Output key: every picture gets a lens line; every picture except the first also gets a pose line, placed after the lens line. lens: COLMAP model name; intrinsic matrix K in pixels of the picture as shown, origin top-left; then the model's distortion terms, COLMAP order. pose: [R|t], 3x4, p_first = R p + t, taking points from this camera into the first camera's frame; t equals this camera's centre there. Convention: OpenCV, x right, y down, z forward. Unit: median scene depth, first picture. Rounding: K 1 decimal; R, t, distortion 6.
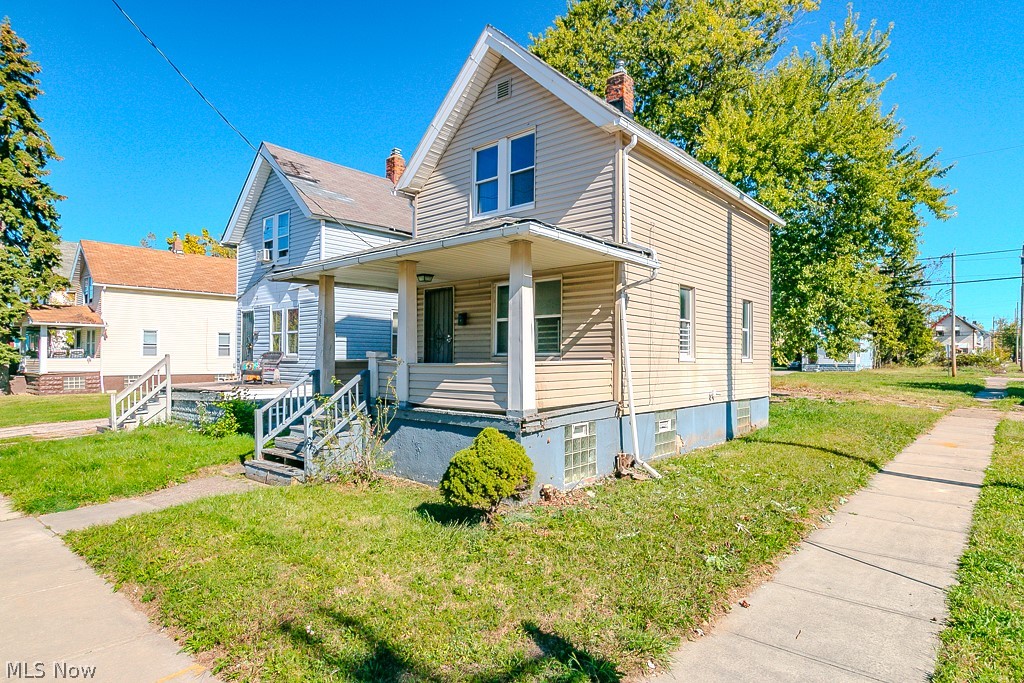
lens RADIAL K [[591.9, 0, 506.6], [0, 591.9, 346.5], [0, 0, 1]] dist [-0.000664, -0.000546]
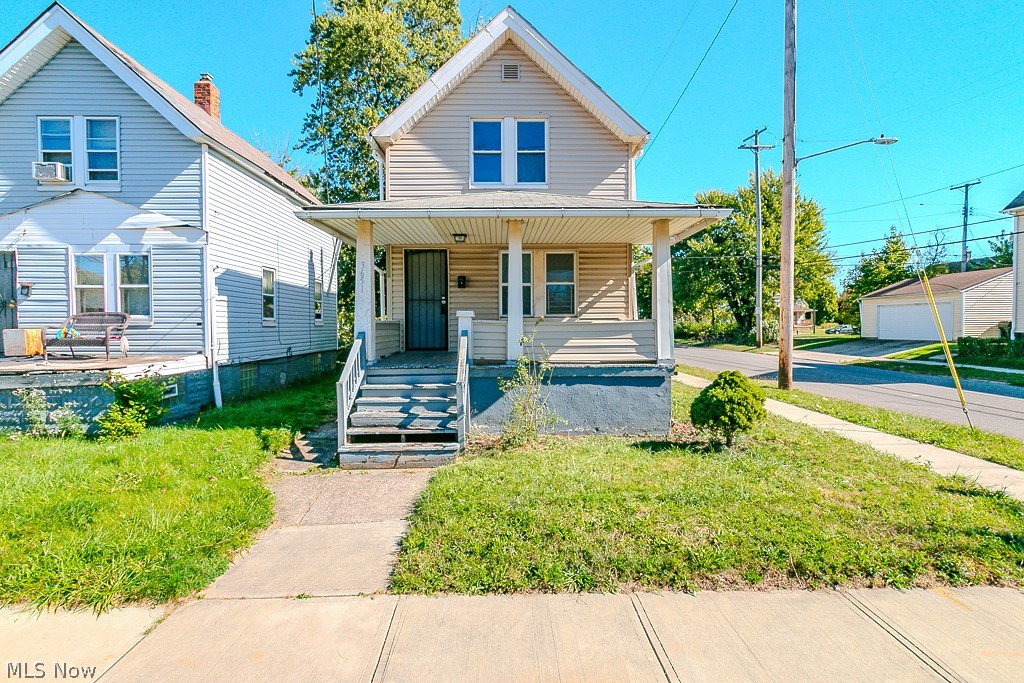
lens RADIAL K [[477.3, 0, 512.0], [0, 477.3, 341.5], [0, 0, 1]] dist [-0.000148, 0.000098]
pose [[0.727907, -0.029127, 0.685057, -0.609676], [-0.006699, 0.998748, 0.049582, 0.016825], [-0.685643, -0.040680, 0.726800, 0.337940]]
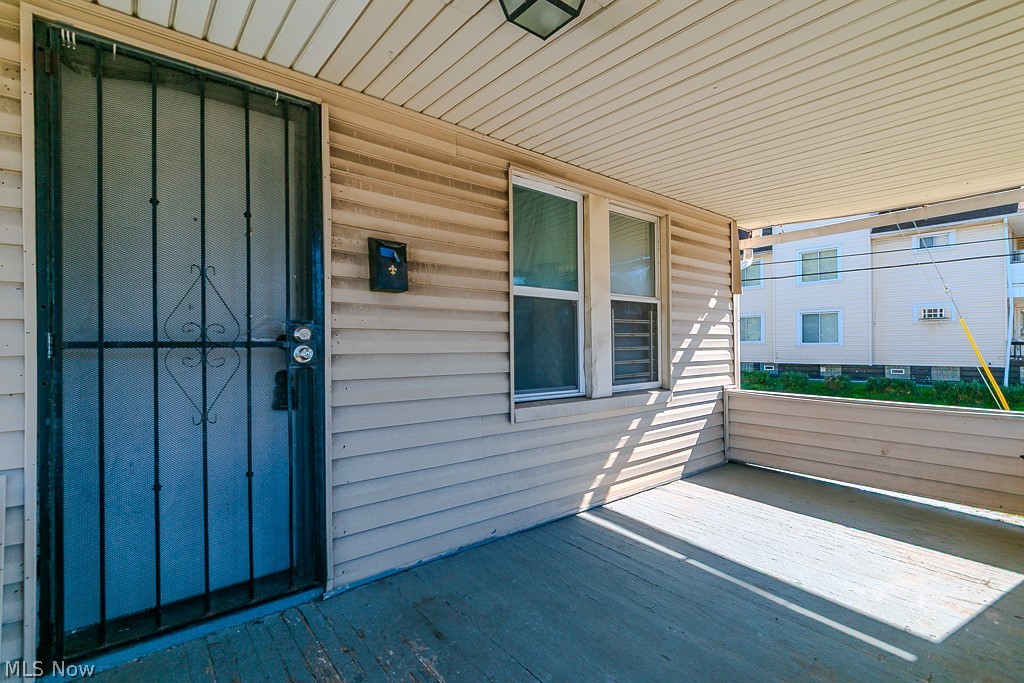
lens RADIAL K [[470.4, 0, 507.3], [0, 470.4, 352.5], [0, 0, 1]] dist [-0.013462, 0.000058]
pose [[0.162589, -0.015143, 0.986578, -0.261746], [-0.010322, 0.999801, 0.017047, -0.015412], [-0.986640, -0.012955, 0.162401, 0.956188]]
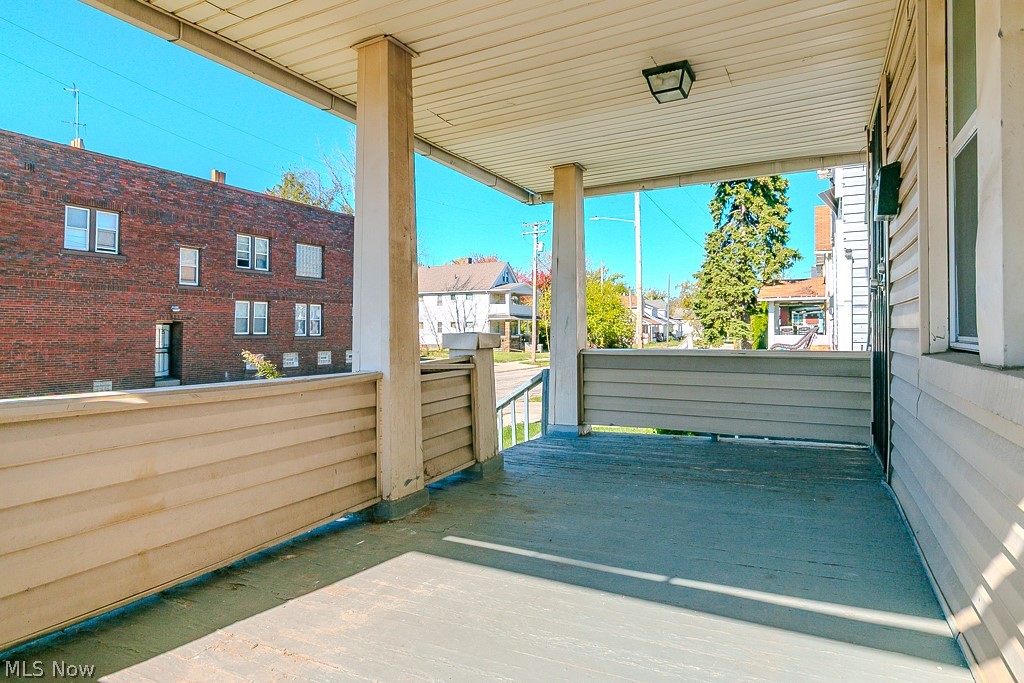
lens RADIAL K [[578.9, 0, 511.3], [0, 578.9, 317.7], [0, 0, 1]] dist [0.002738, 0.000344]
pose [[0.235021, -0.026345, -0.971633, 0.121968], [0.022506, 0.999512, -0.021658, 0.006910], [0.971730, -0.016778, 0.235500, 0.823649]]
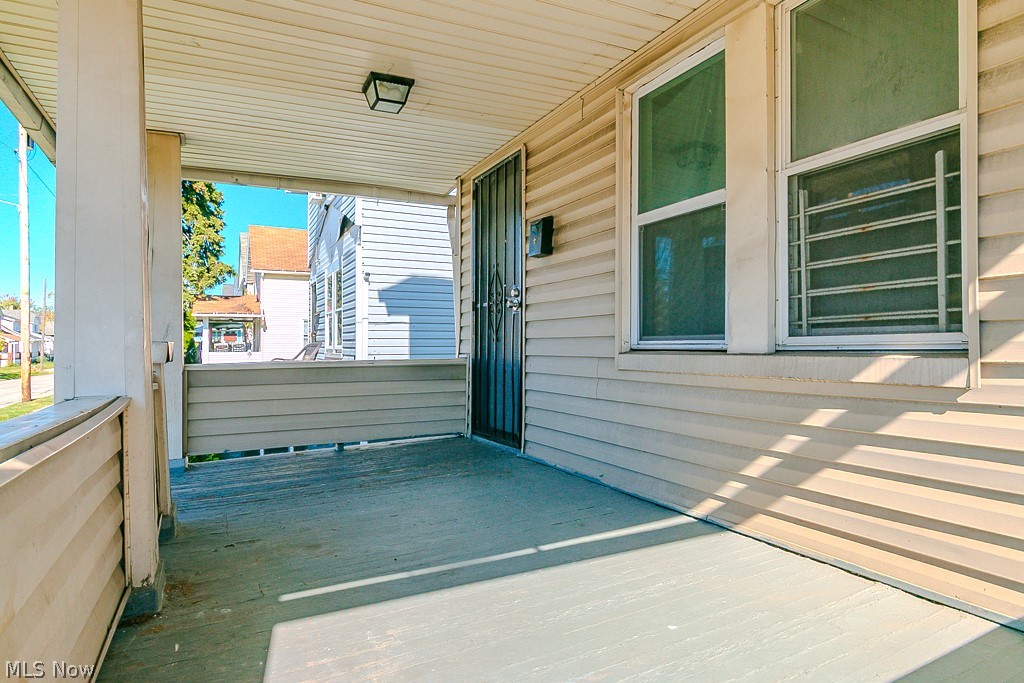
lens RADIAL K [[591.9, 0, 506.6], [0, 591.9, 346.5], [0, 0, 1]] dist [-0.000664, -0.000546]
pose [[0.926843, -0.009396, -0.375331, 0.030290], [0.016911, 0.999717, 0.016734, 0.008565], [0.375067, -0.021857, 0.926740, 0.716050]]
